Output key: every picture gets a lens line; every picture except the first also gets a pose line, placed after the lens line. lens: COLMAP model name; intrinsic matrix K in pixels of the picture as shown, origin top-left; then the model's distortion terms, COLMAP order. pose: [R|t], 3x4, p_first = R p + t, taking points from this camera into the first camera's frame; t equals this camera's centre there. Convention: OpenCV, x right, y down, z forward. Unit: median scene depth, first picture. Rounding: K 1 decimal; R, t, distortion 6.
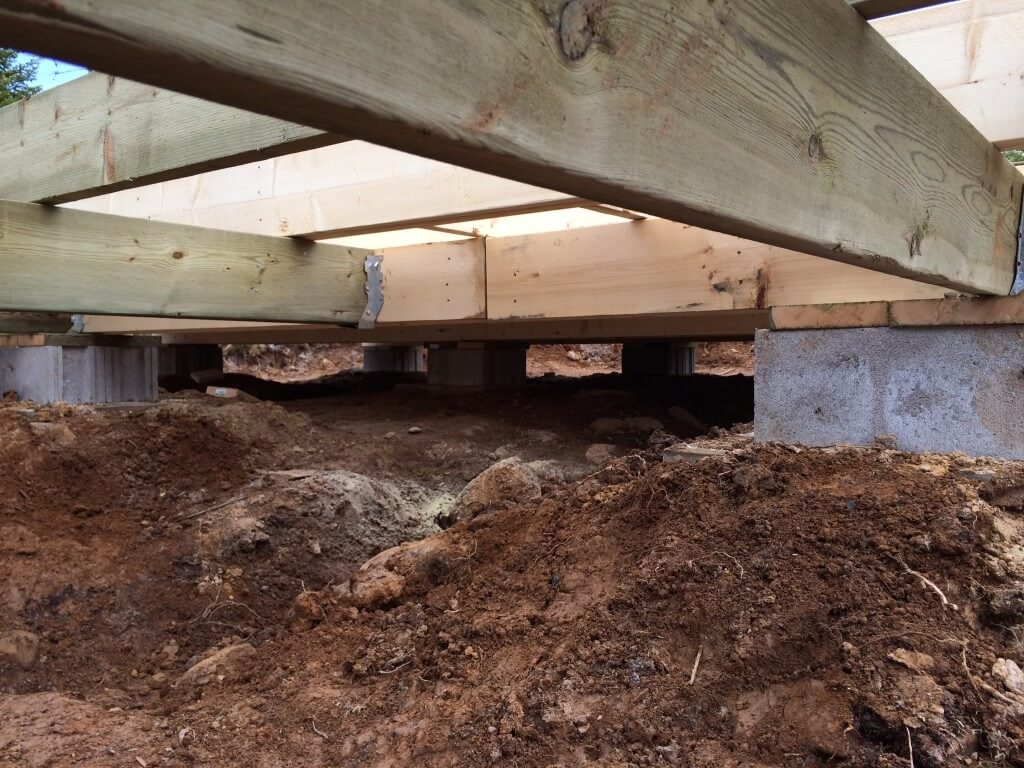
lens RADIAL K [[869.1, 0, 510.8], [0, 869.1, 378.7], [0, 0, 1]] dist [0.074618, -0.109404]
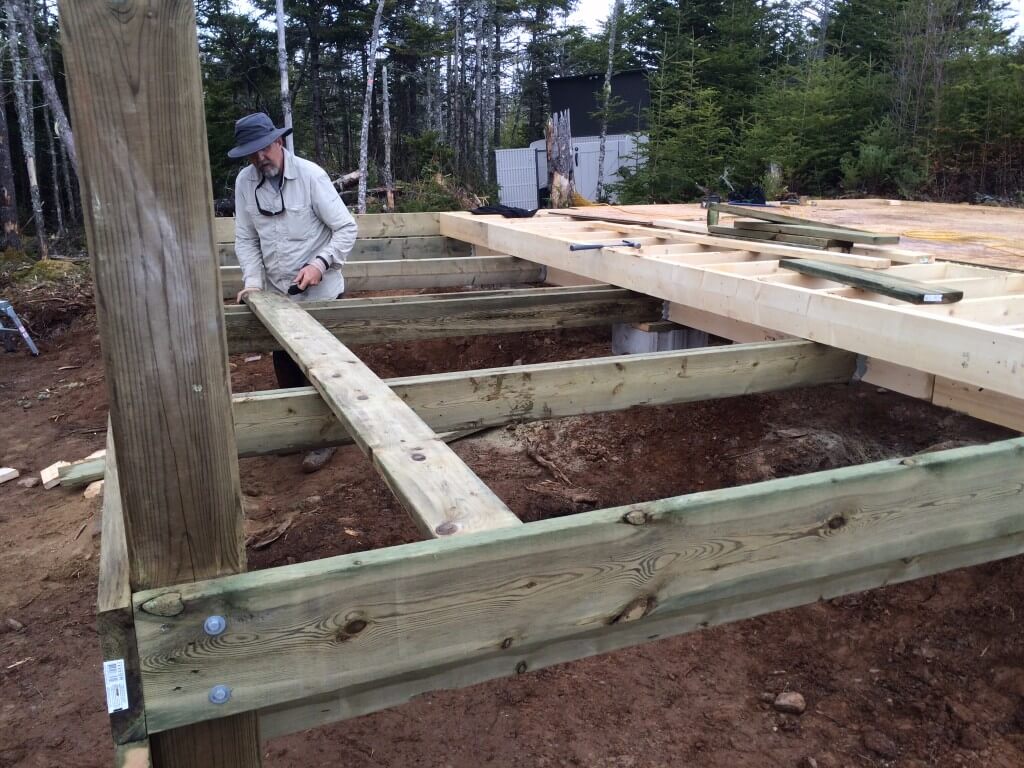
lens RADIAL K [[869.1, 0, 510.8], [0, 869.1, 378.7], [0, 0, 1]] dist [0.074618, -0.109404]
pose [[0.868335, 0.135932, -0.476988, 0.109869], [-0.023247, 0.971808, 0.234625, -0.776154], [0.495433, -0.192644, 0.847015, -1.286508]]
